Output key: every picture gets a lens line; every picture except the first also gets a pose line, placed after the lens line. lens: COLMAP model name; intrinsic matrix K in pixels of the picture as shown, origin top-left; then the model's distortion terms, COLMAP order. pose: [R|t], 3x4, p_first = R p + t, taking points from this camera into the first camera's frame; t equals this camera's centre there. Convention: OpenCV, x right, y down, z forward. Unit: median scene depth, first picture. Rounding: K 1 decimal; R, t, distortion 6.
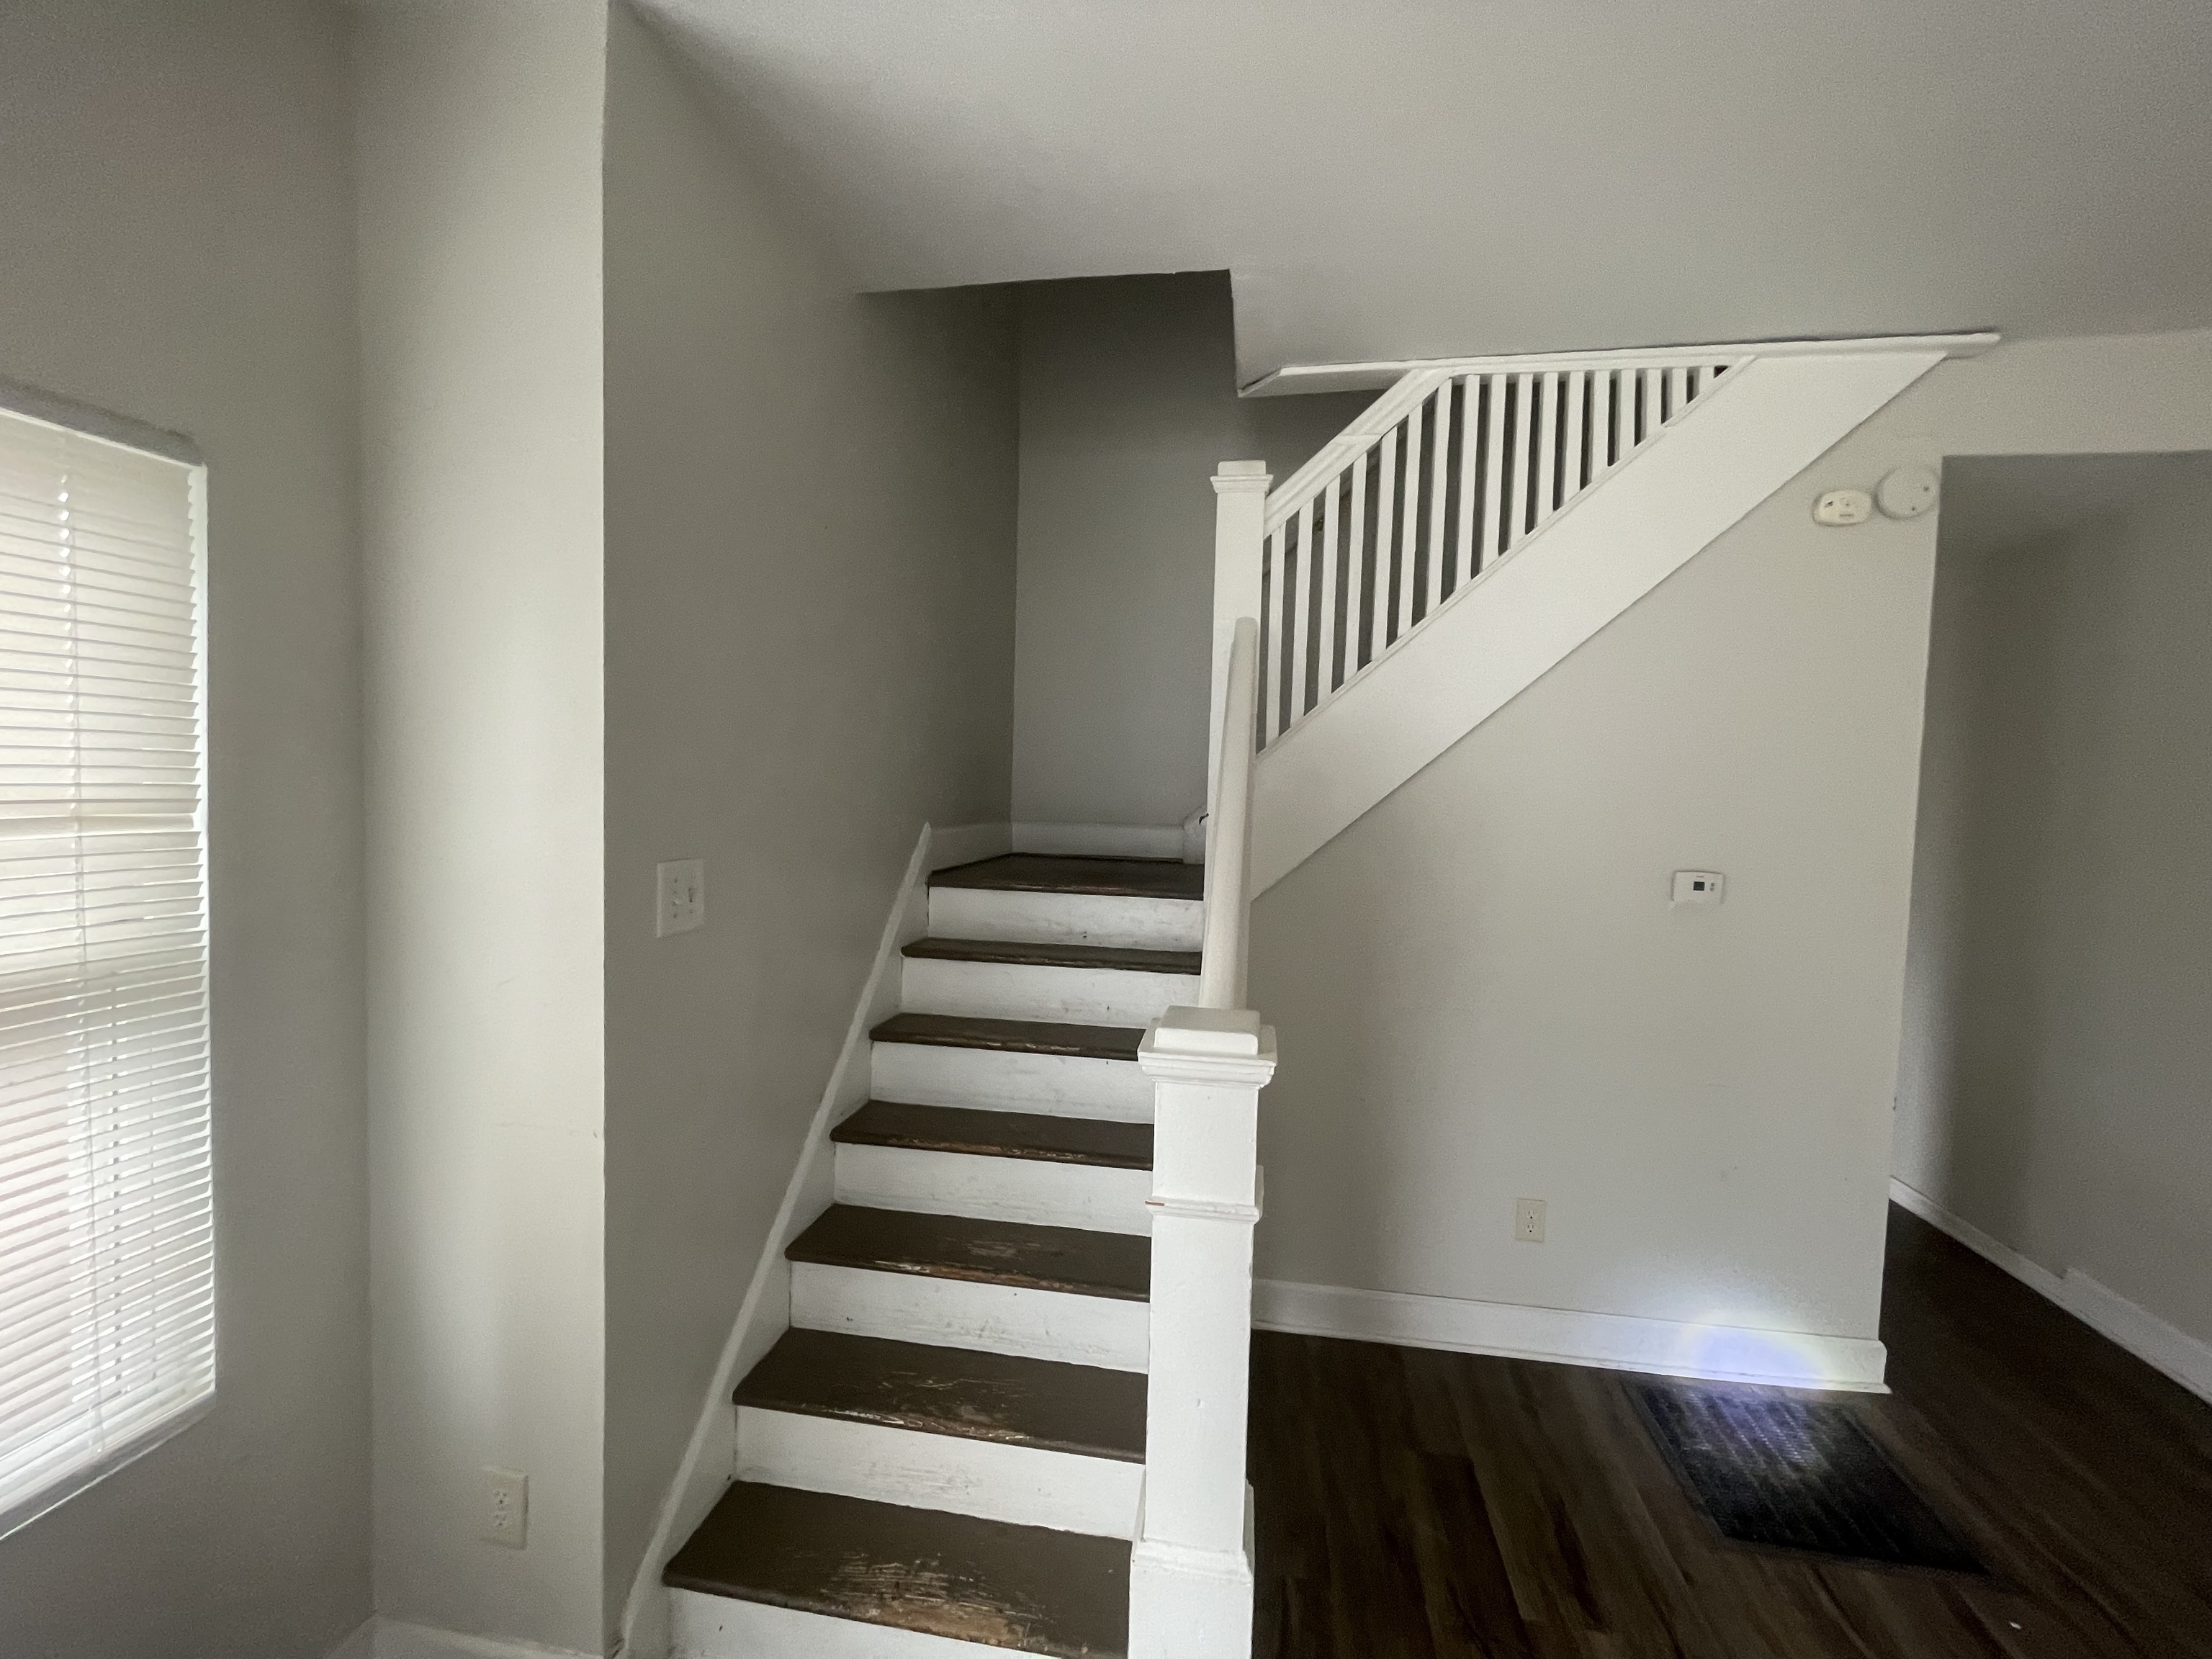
lens RADIAL K [[890.6, 0, 1103.9], [0, 890.6, 830.5], [0, 0, 1]] dist [-0.016296, -0.000179]
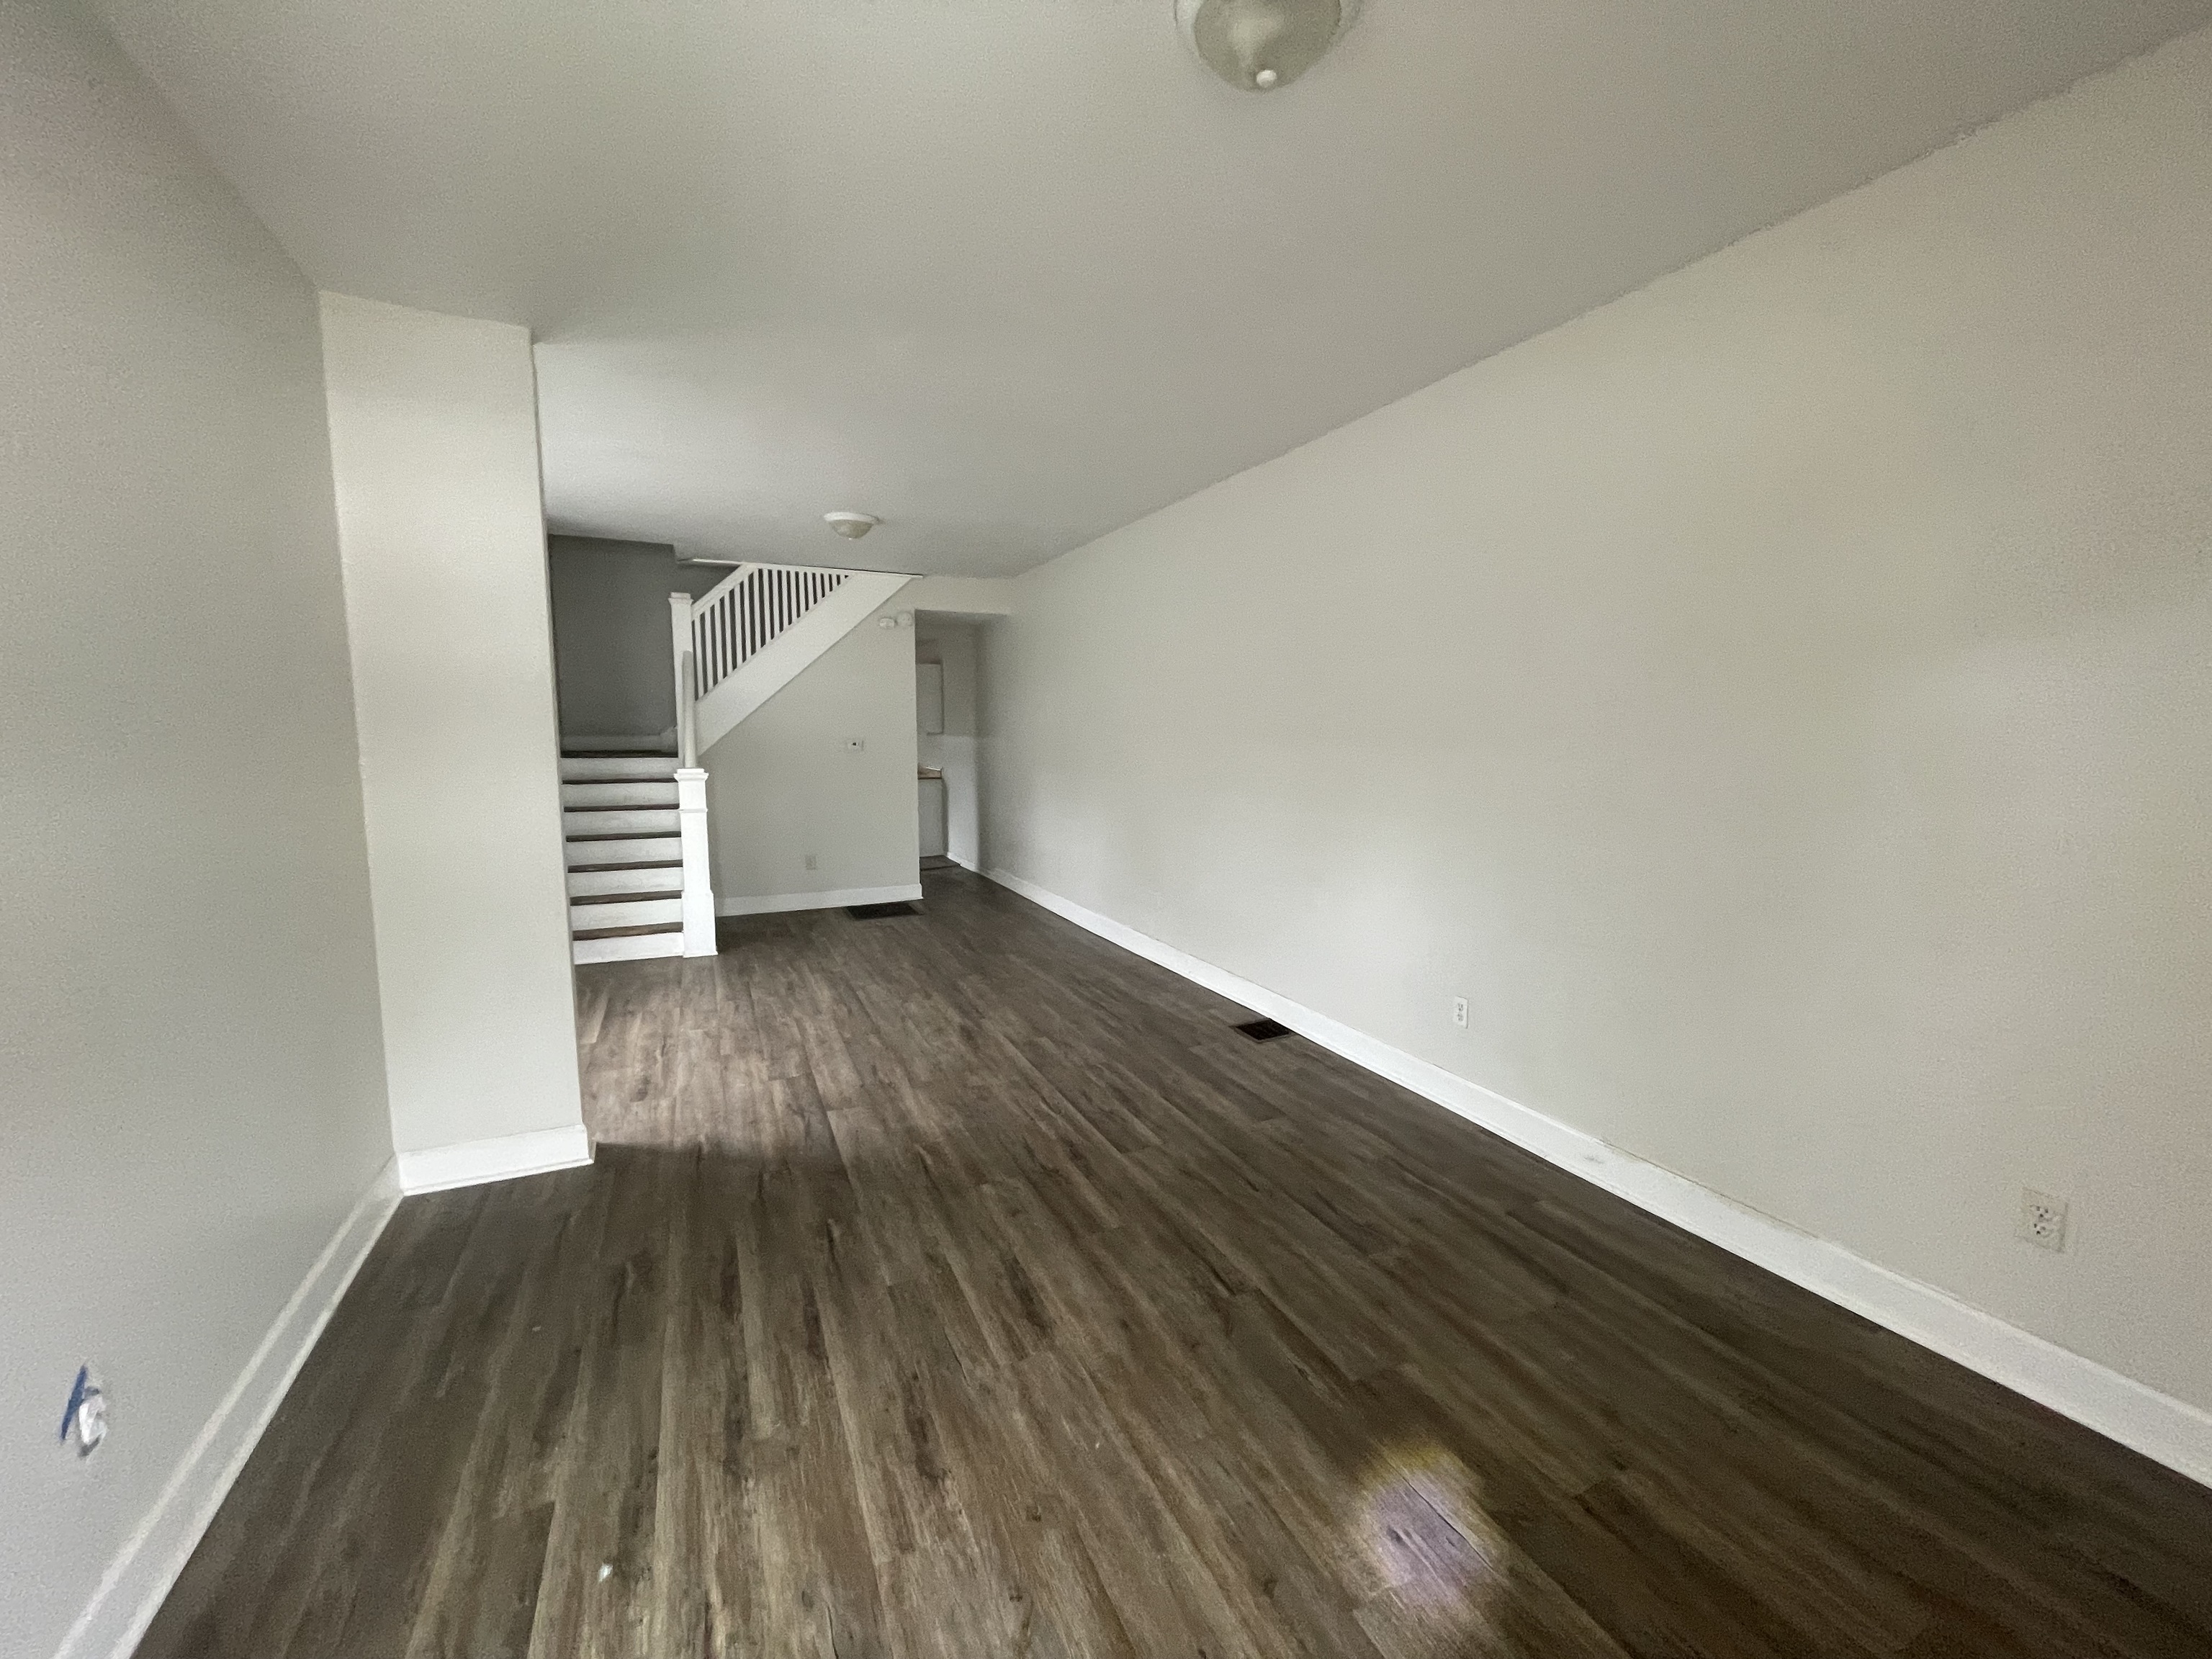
lens RADIAL K [[890.6, 0, 1114.3], [0, 890.6, 833.2], [0, 0, 1]] dist [-0.016296, -0.000179]
pose [[0.831946, -0.089283, 0.547627, -0.288103], [0.038687, 0.993901, 0.103270, 0.083853], [-0.553507, -0.064729, 0.830325, -2.021498]]
